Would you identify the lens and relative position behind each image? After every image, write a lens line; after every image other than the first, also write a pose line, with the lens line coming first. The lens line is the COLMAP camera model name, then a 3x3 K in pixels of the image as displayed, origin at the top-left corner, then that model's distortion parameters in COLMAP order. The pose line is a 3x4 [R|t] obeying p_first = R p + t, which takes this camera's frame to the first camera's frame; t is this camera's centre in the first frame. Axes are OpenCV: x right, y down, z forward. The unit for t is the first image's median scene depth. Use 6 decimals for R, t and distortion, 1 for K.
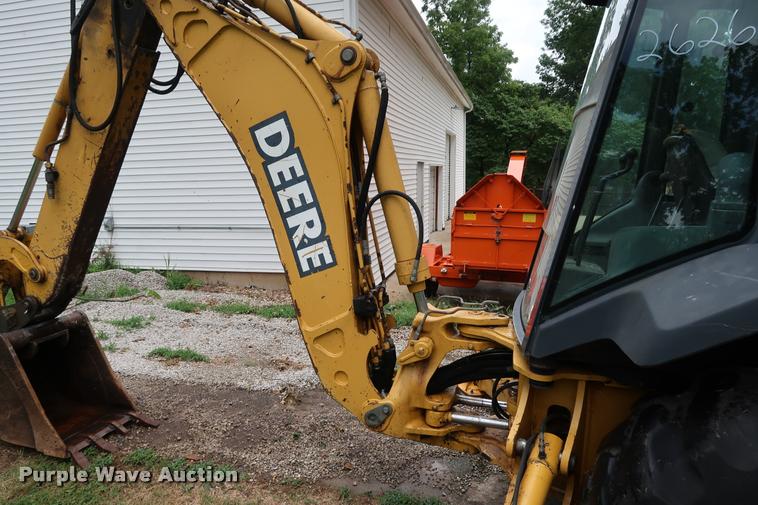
lens RADIAL K [[517.5, 0, 379.0], [0, 517.5, 252.5], [0, 0, 1]] dist [-0.027107, 0.001598]
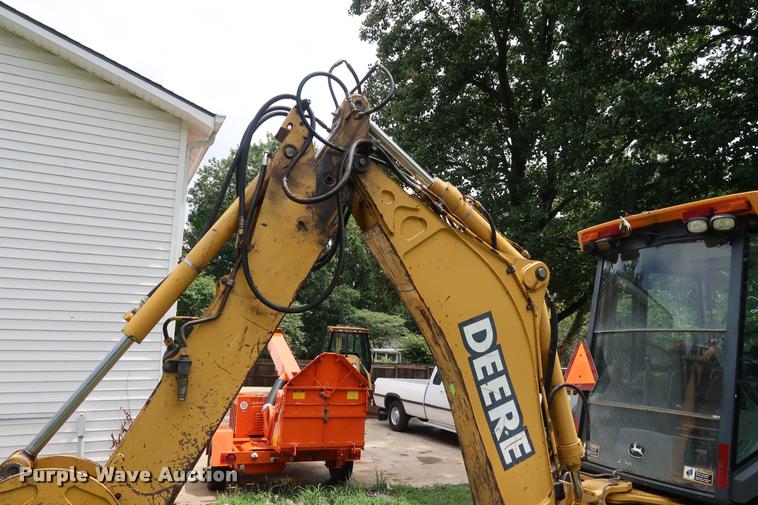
lens RADIAL K [[517.5, 0, 379.0], [0, 517.5, 252.5], [0, 0, 1]] dist [-0.027107, 0.001598]
pose [[0.758907, 0.139804, 0.636015, -1.059300], [0.070017, 0.953503, -0.293138, -0.083633], [-0.647424, 0.266996, 0.713831, 0.319725]]
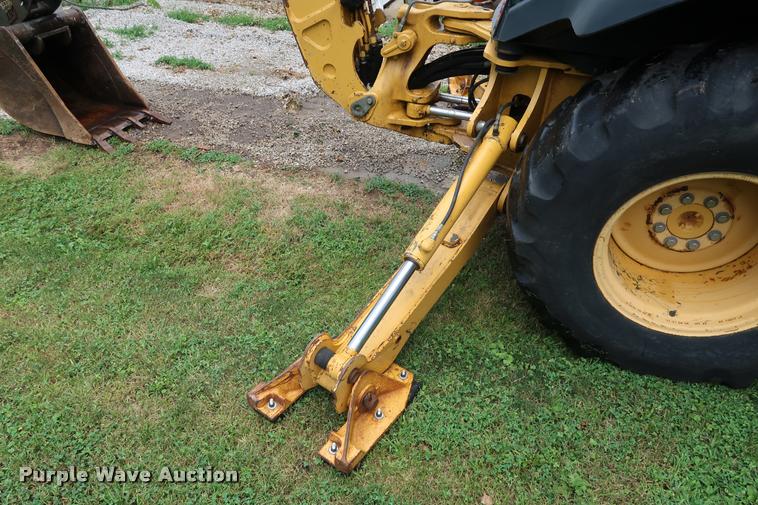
lens RADIAL K [[517.5, 0, 379.0], [0, 517.5, 252.5], [0, 0, 1]] dist [-0.027107, 0.001598]
pose [[0.998786, 0.041123, -0.027123, 0.069828], [-0.023052, 0.876744, 0.480404, 0.057573], [0.043535, -0.479196, 0.876628, -0.096108]]
